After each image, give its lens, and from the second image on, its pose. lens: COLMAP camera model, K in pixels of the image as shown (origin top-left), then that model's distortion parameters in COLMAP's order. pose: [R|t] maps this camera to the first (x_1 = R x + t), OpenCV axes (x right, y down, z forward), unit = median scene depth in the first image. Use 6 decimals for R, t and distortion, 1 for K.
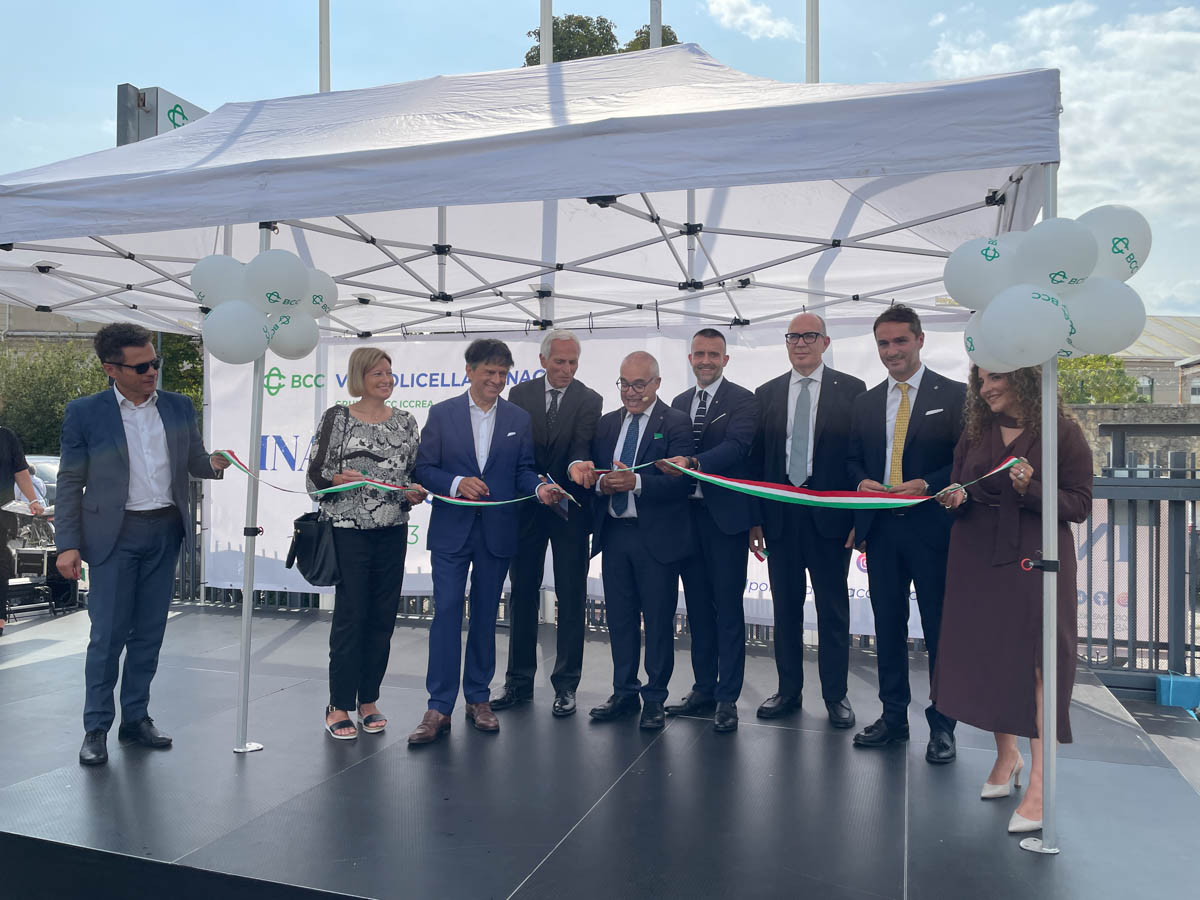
lens RADIAL K [[907.7, 0, 600.6], [0, 907.7, 445.2], [0, 0, 1]] dist [0.069404, -0.088085]
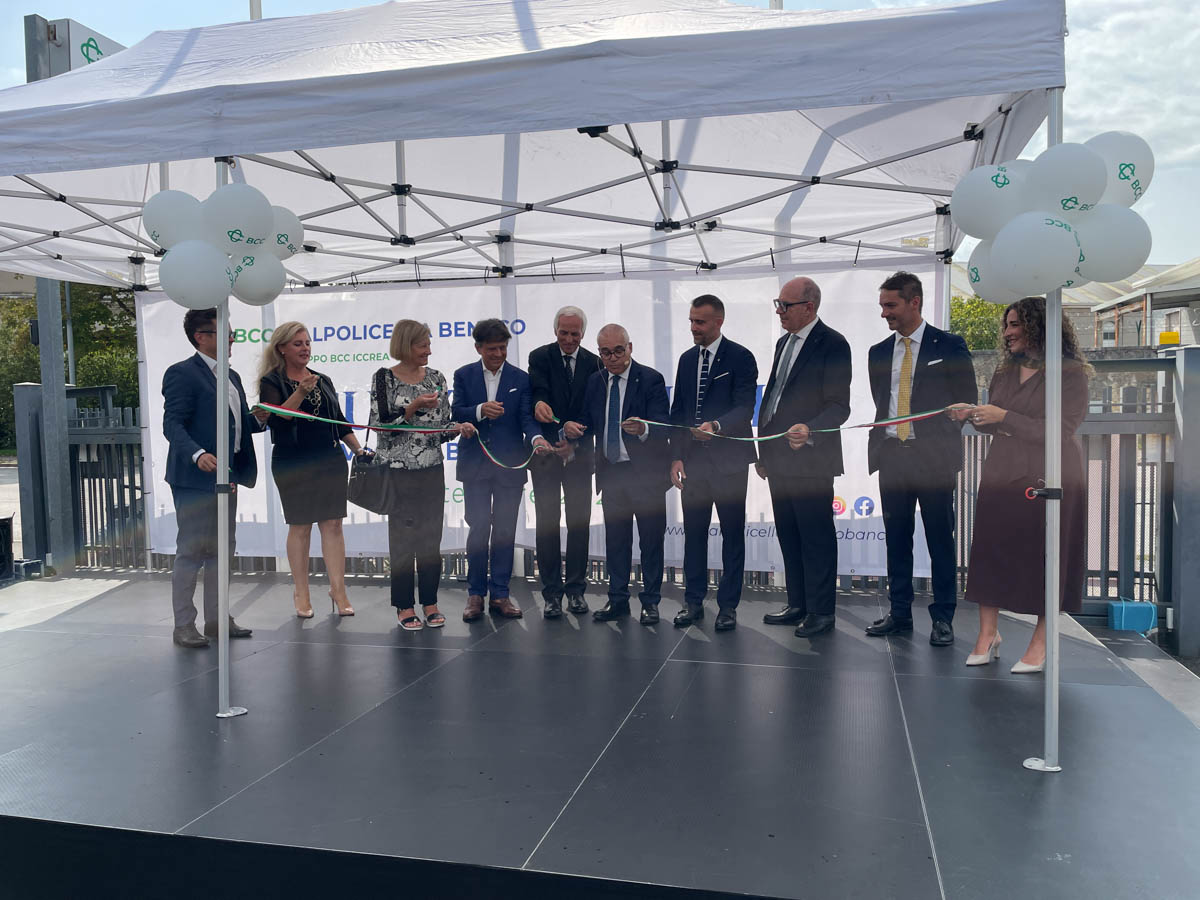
lens RADIAL K [[907.7, 0, 610.7], [0, 907.7, 455.0], [0, 0, 1]] dist [0.069404, -0.088085]
pose [[0.996196, -0.028031, 0.082511, -0.042690], [0.023142, 0.997953, 0.059620, 0.008757], [-0.084013, -0.057484, 0.994805, 0.019410]]
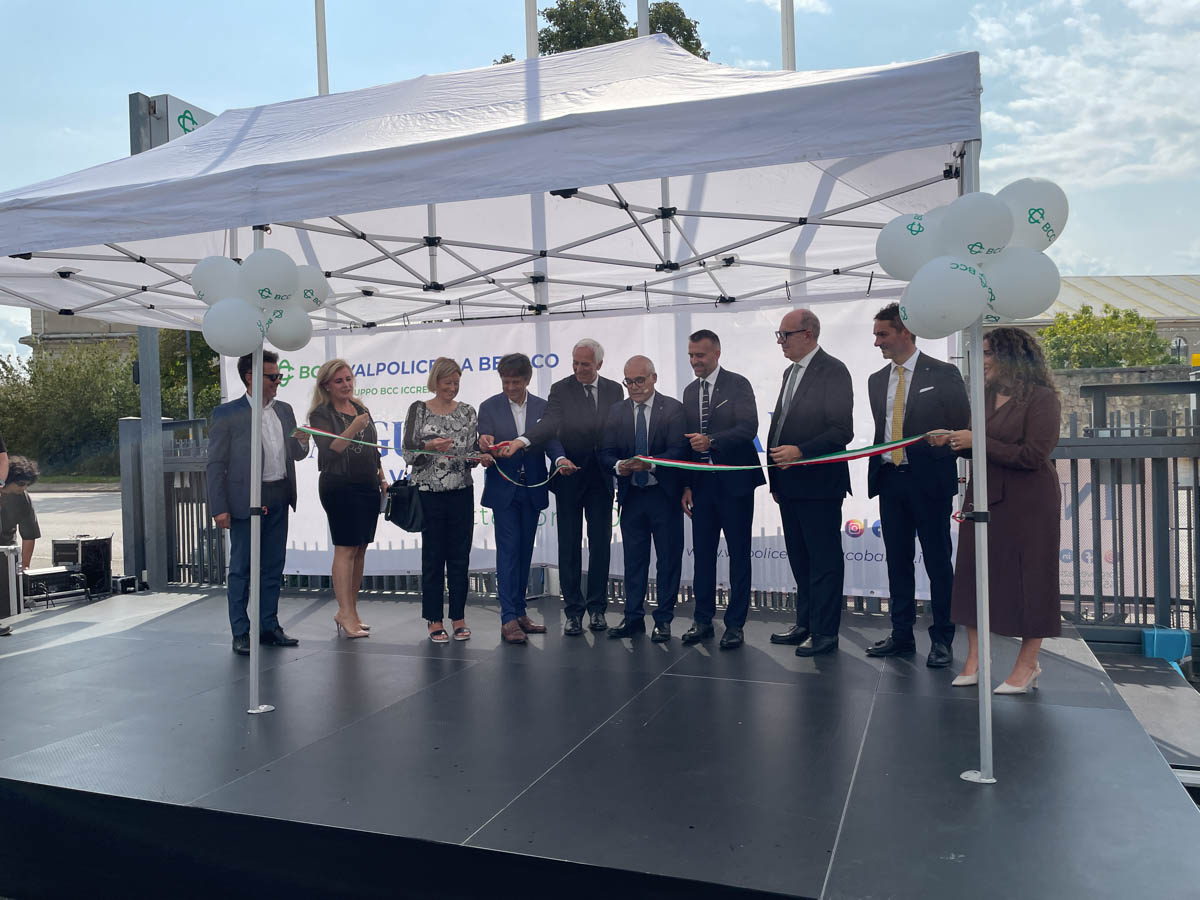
lens RADIAL K [[907.7, 0, 594.8], [0, 907.7, 441.8], [0, 0, 1]] dist [0.069404, -0.088085]
pose [[0.998771, -0.032685, -0.037262, 0.043288], [0.033279, 0.999327, 0.015448, 0.006004], [0.036732, -0.016669, 0.999186, -0.046082]]
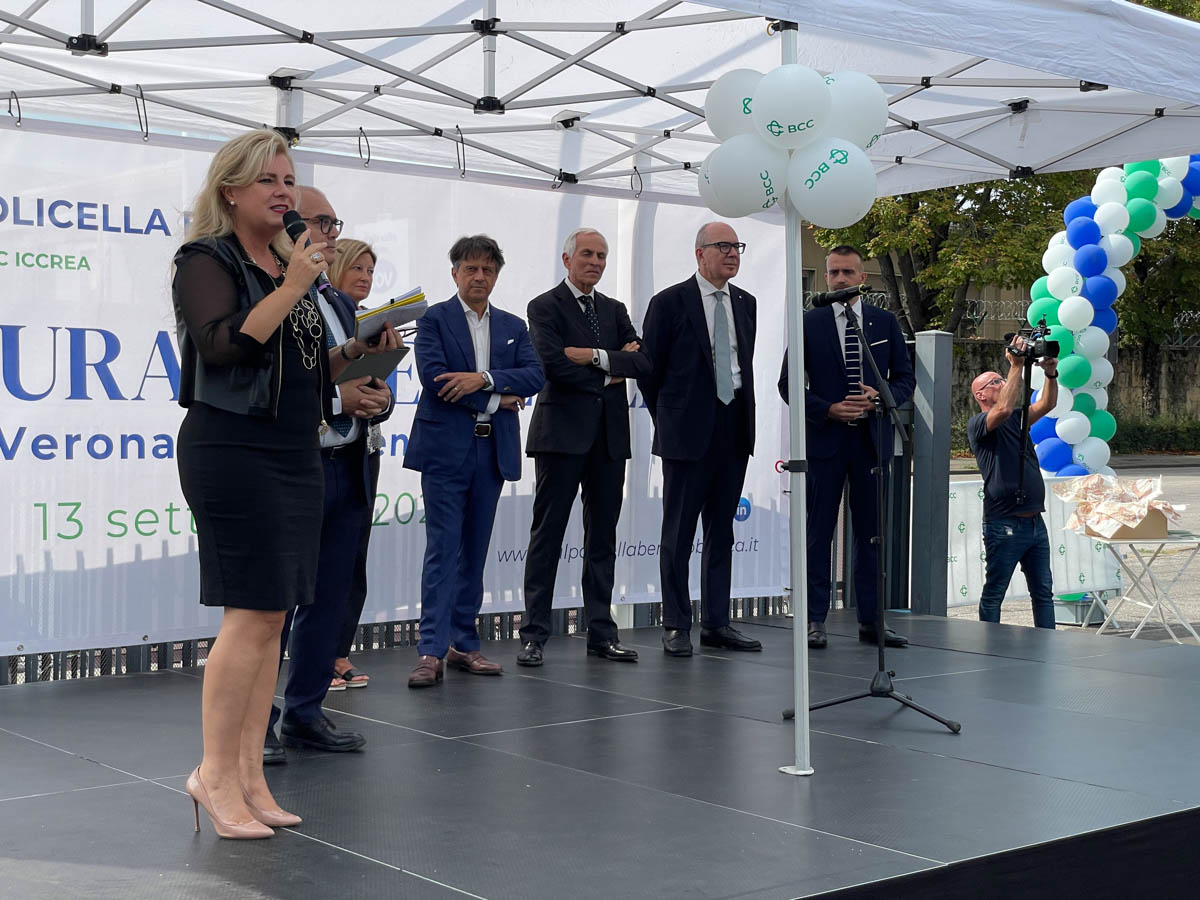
lens RADIAL K [[1810.3, 0, 601.8], [0, 1810.3, 454.0], [0, 0, 1]] dist [0.041016, 0.000000]
pose [[0.528241, -0.028732, 0.848608, -1.136230], [-0.019854, 0.998736, 0.046174, 0.010267], [-0.848862, -0.041239, 0.527003, 0.282748]]
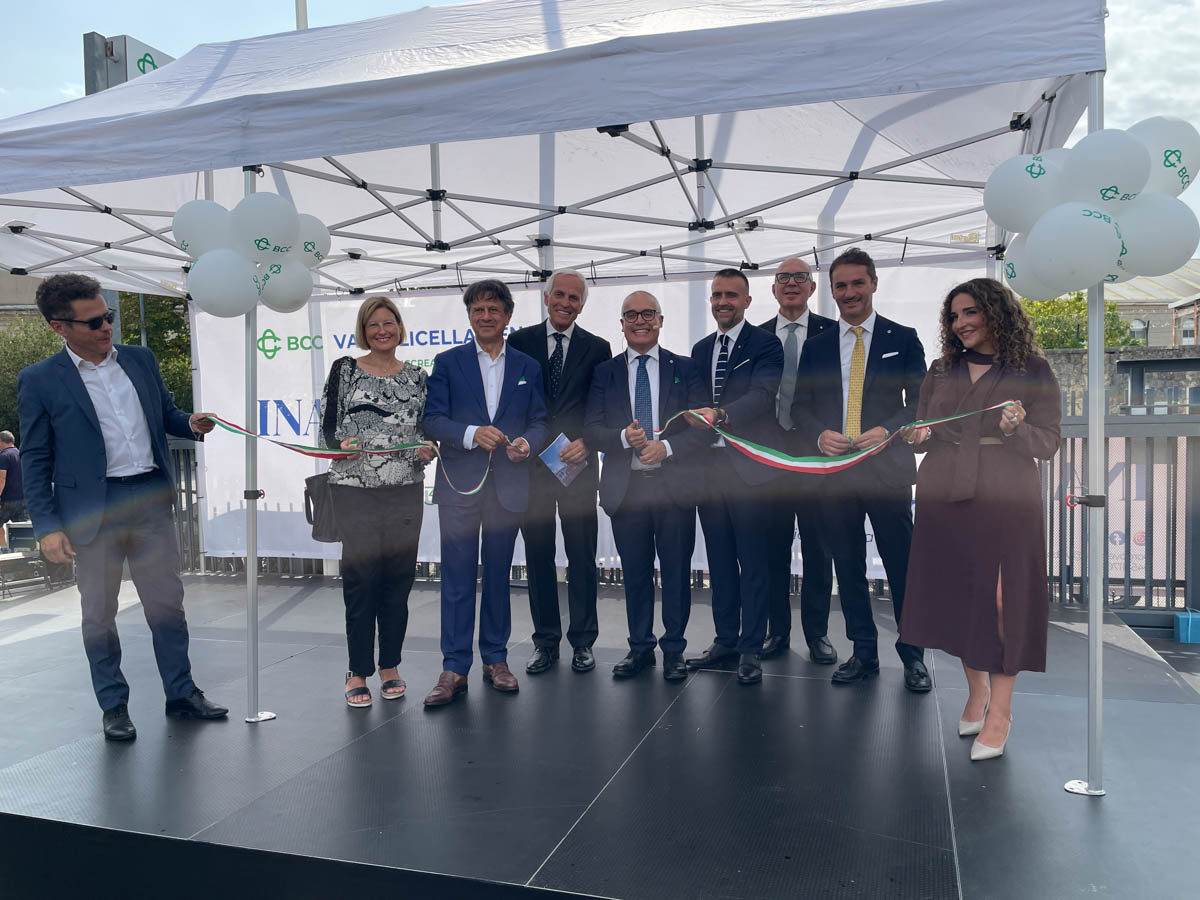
lens RADIAL K [[907.7, 0, 611.9], [0, 907.7, 457.6], [0, 0, 1]] dist [0.069404, -0.088085]
pose [[0.999394, -0.030233, 0.017241, -0.015788], [0.029197, 0.997919, 0.057499, 0.008426], [-0.018944, -0.056960, 0.998197, 0.030708]]
